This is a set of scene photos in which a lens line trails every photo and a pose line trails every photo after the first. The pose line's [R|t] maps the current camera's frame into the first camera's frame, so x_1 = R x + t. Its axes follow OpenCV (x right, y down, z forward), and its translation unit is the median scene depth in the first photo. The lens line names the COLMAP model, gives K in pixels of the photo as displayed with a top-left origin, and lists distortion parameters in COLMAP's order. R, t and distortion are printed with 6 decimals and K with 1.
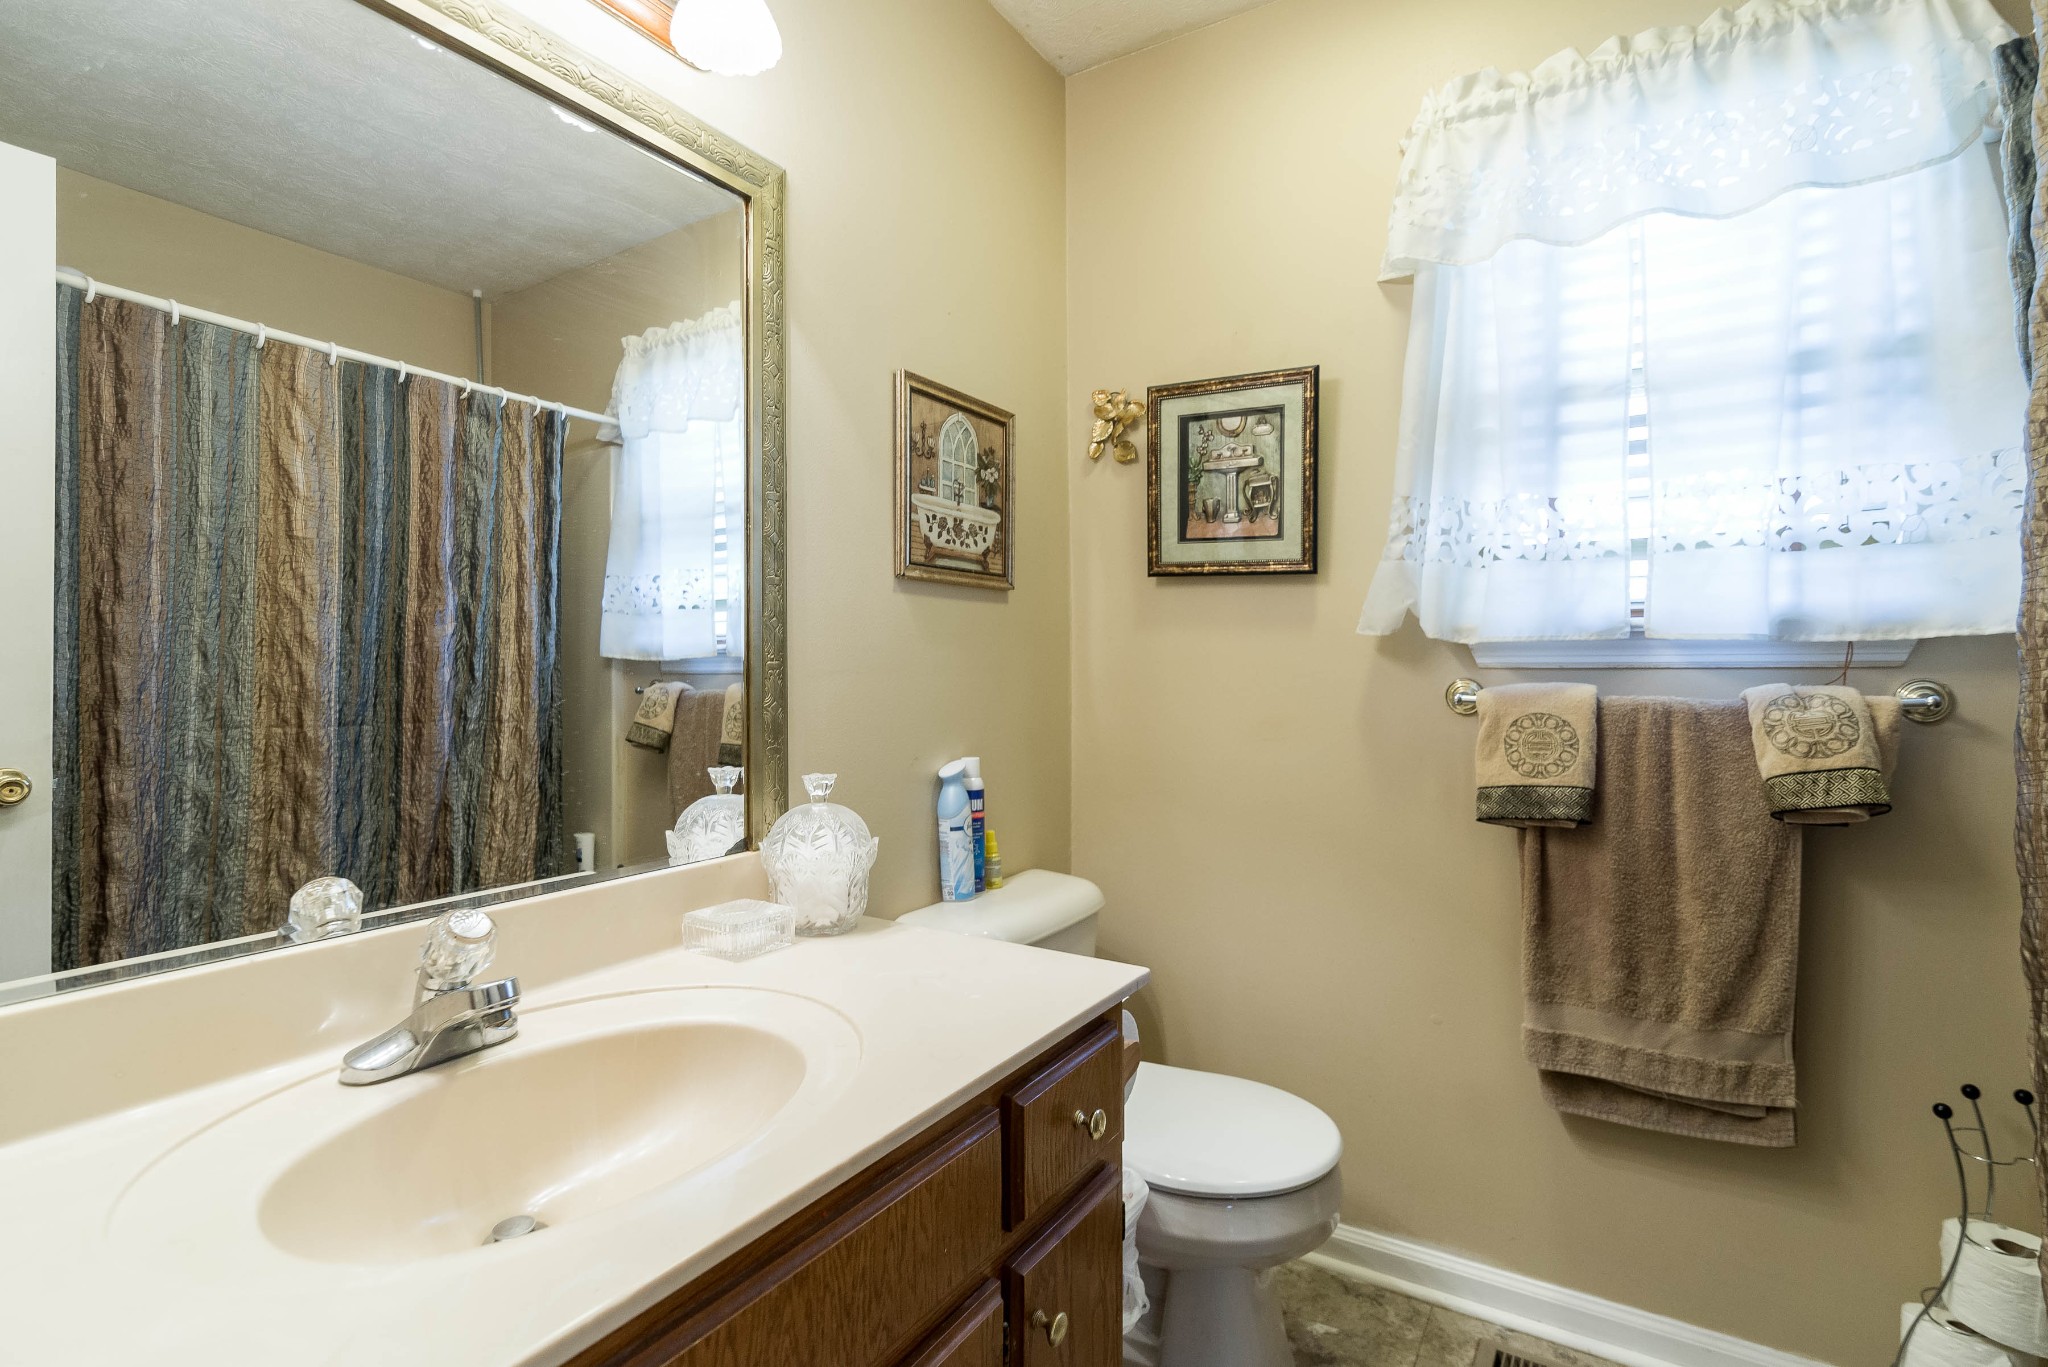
lens RADIAL K [[967.8, 0, 1022.3], [0, 967.8, 670.6], [0, 0, 1]] dist [0.002492, -0.000271]
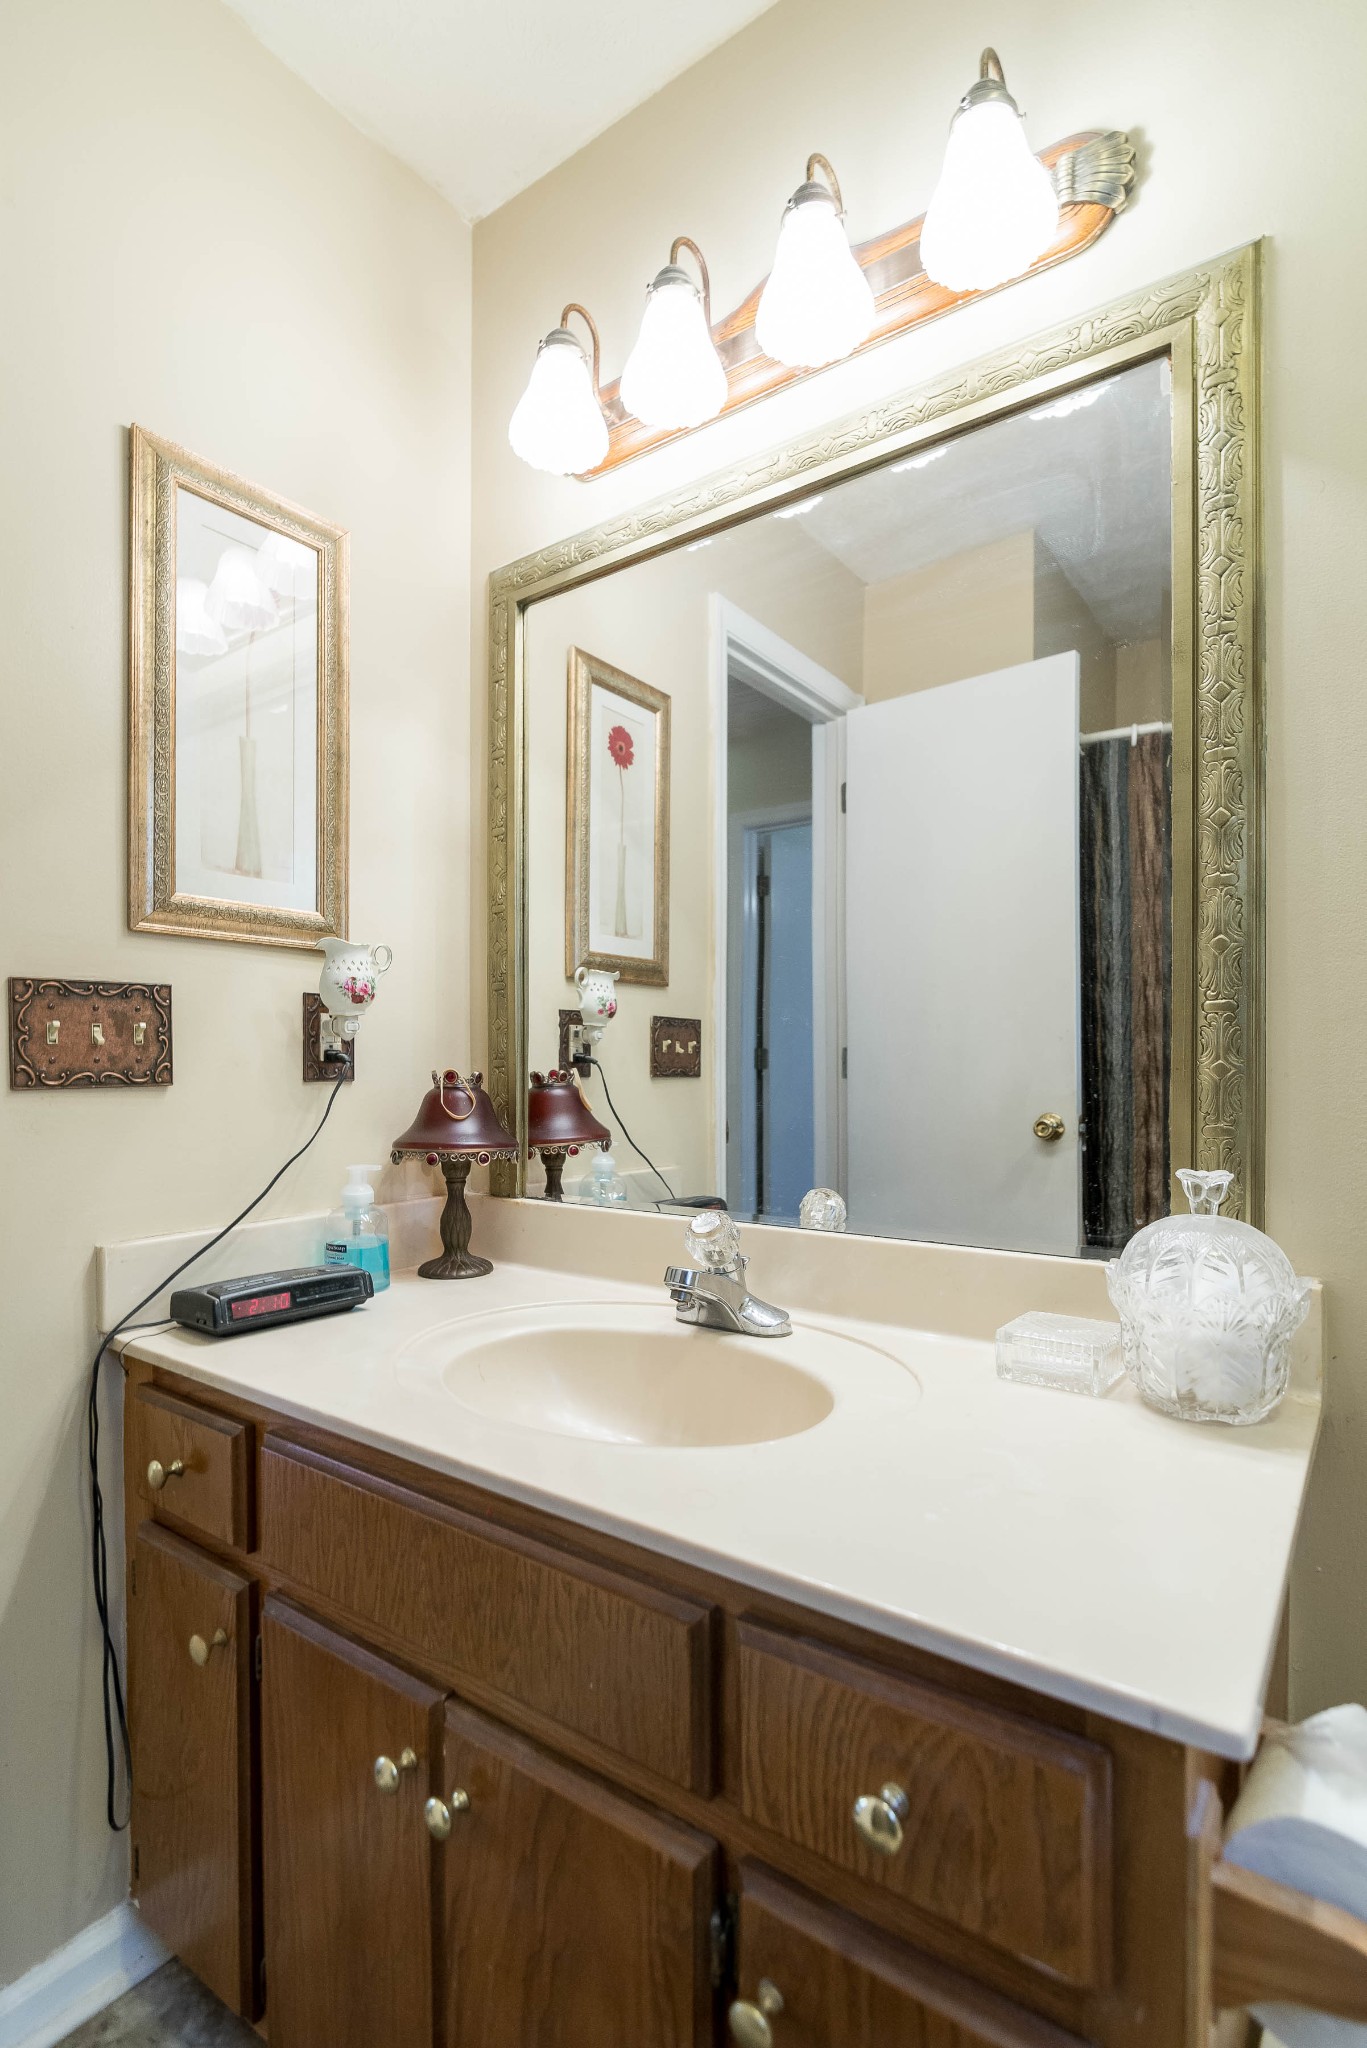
lens RADIAL K [[967.8, 0, 691.4], [0, 967.8, 1080.7], [0, 0, 1]] dist [0.002492, -0.000271]
pose [[-0.042015, 0.014706, -0.999009, 0.446176], [0.006500, 0.999875, 0.014445, 0.037768], [0.999096, -0.005887, -0.042105, 0.668327]]
